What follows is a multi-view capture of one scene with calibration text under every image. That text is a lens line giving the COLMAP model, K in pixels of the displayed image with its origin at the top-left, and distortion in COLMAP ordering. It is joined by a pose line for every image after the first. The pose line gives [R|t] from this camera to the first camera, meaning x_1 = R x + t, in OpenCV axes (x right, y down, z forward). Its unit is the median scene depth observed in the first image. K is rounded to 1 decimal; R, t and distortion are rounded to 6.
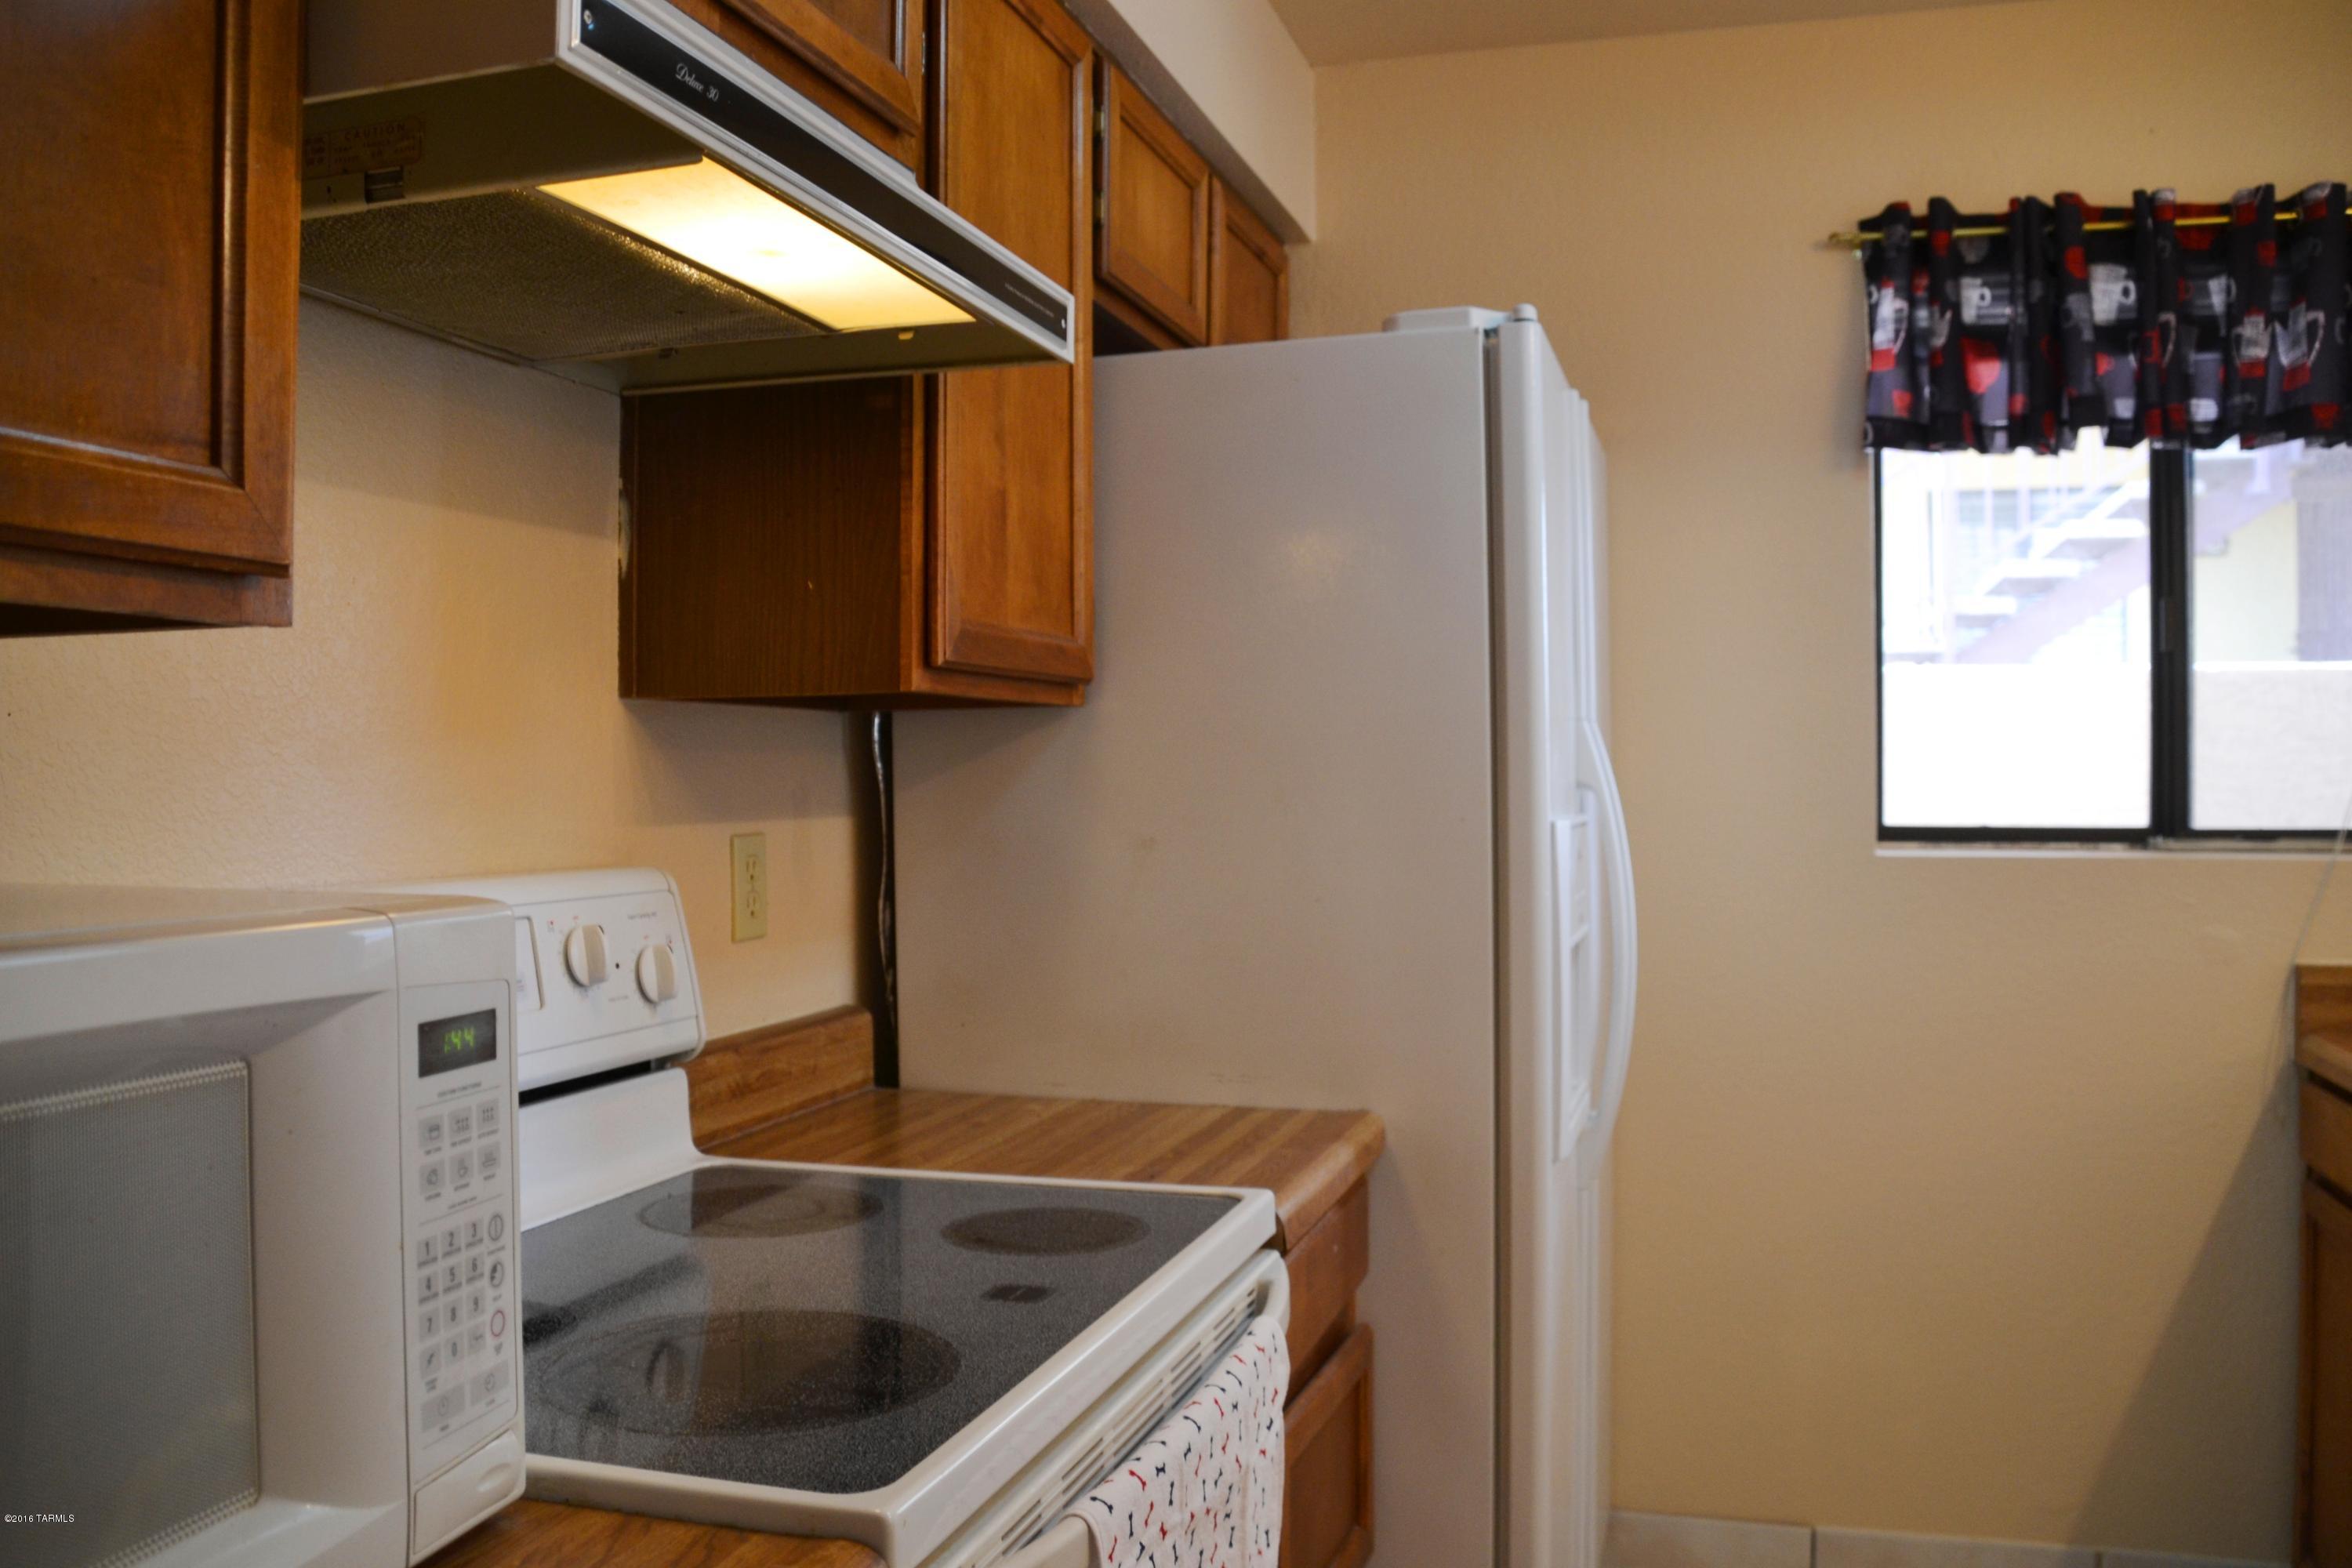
lens RADIAL K [[1905.1, 0, 1184.7], [0, 1905.1, 793.4], [0, 0, 1]] dist [-0.164724, 0.119388]
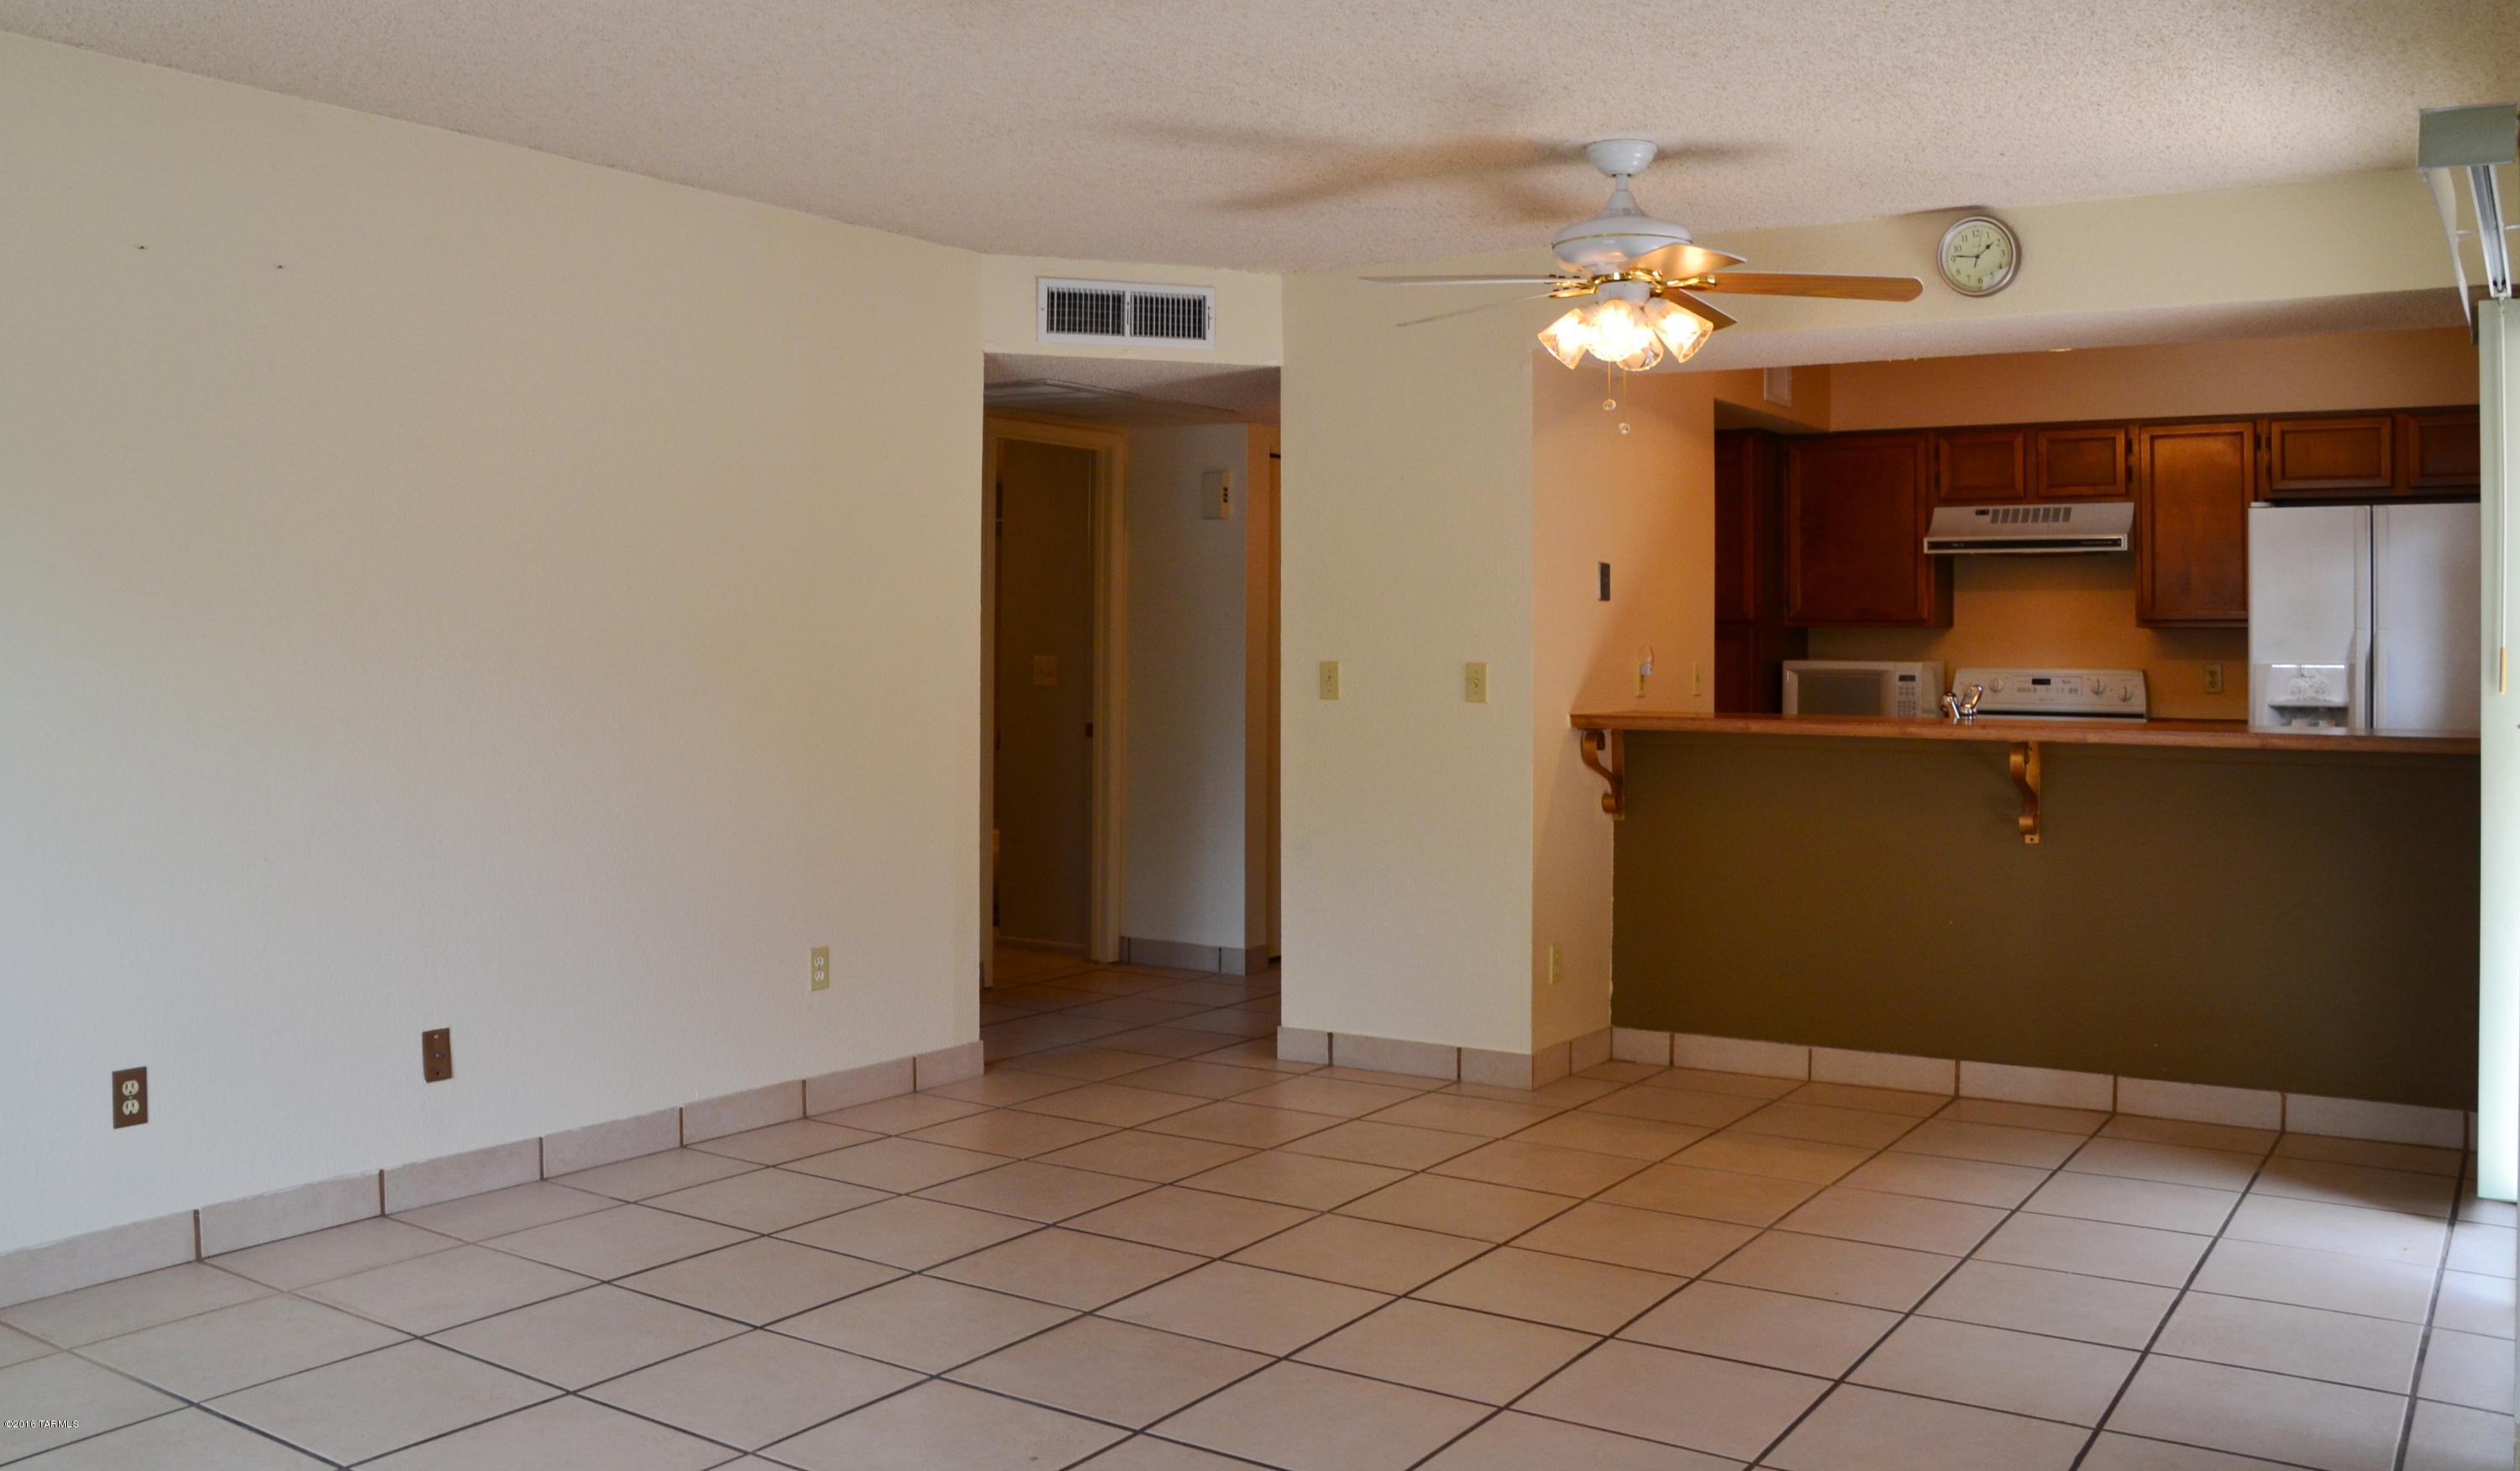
lens RADIAL K [[2102.0, 0, 1225.6], [0, 2102.0, 609.2], [0, 0, 1]] dist [-0.153318, 0.109058]
pose [[-0.293883, -0.013736, -0.955743, 3.198682], [-0.015366, 0.999835, -0.009645, -0.013296], [0.955718, 0.011851, -0.294046, 0.274174]]
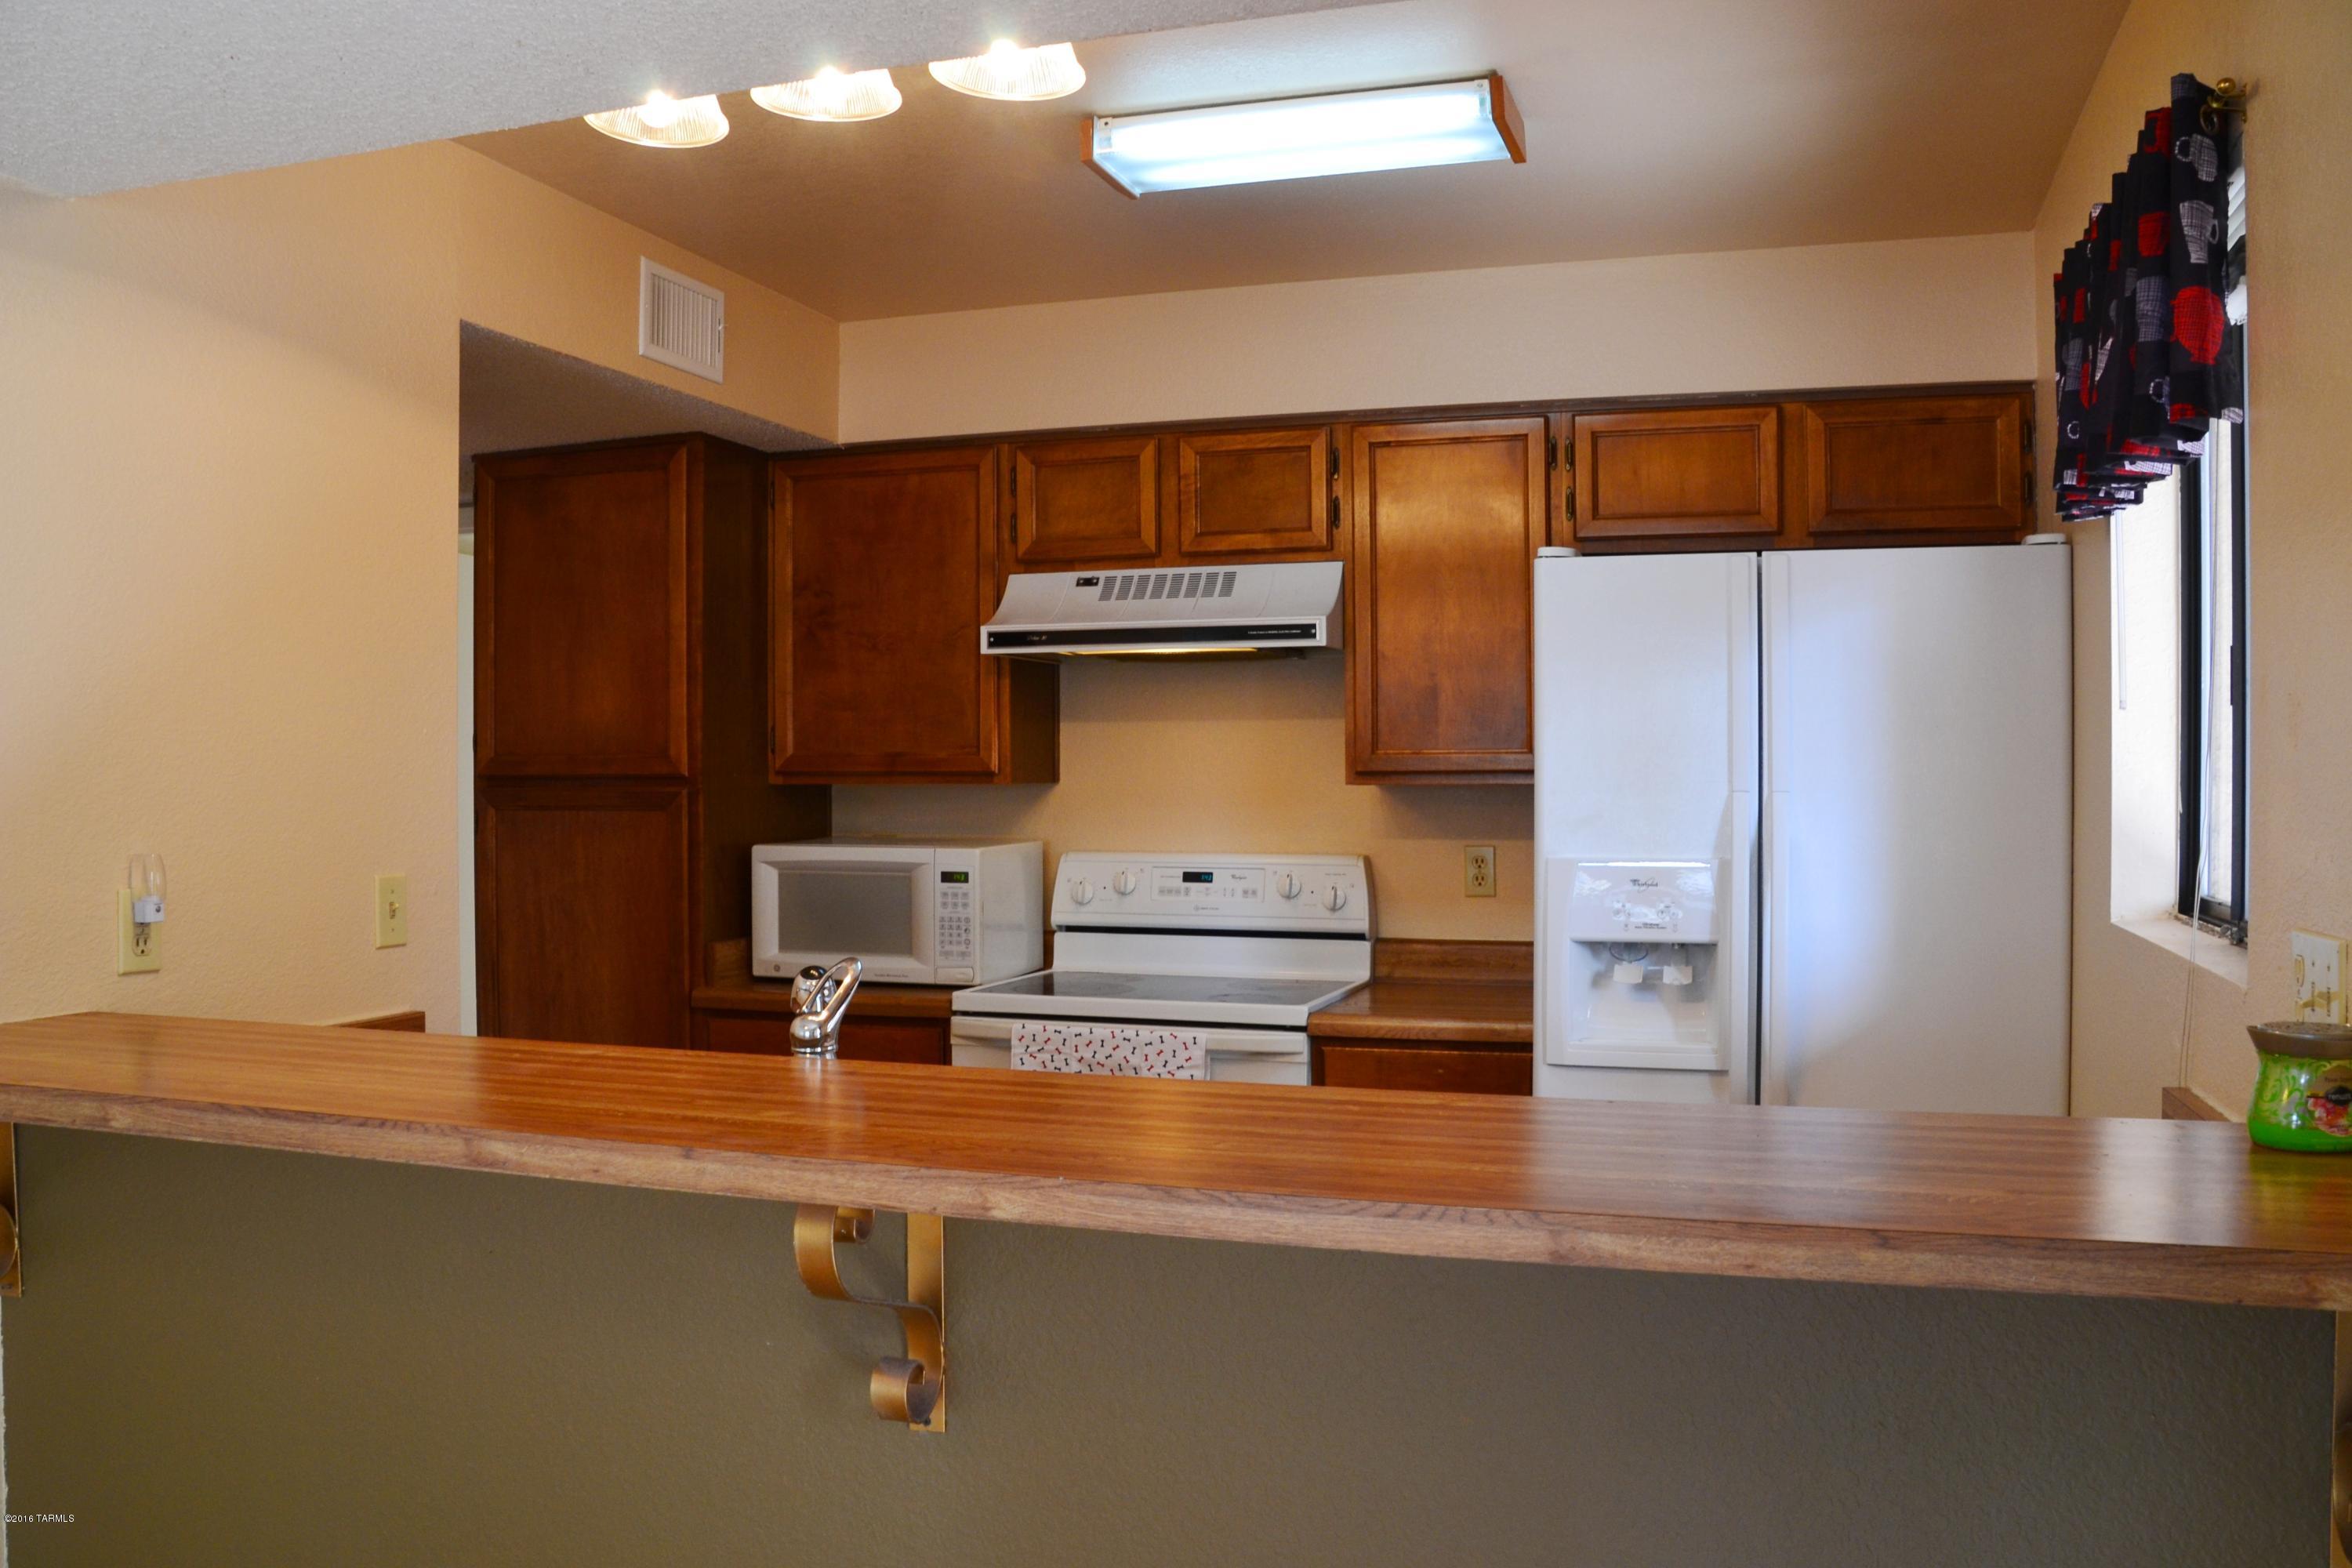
lens RADIAL K [[1905.1, 0, 1171.5], [0, 1905.1, 794.9], [0, 0, 1]] dist [-0.164724, 0.119388]
pose [[-0.029544, 0.013519, -0.999472, 1.487210], [-0.006813, 0.999883, 0.013726, -0.048570], [0.999540, 0.007215, -0.029449, 0.573520]]
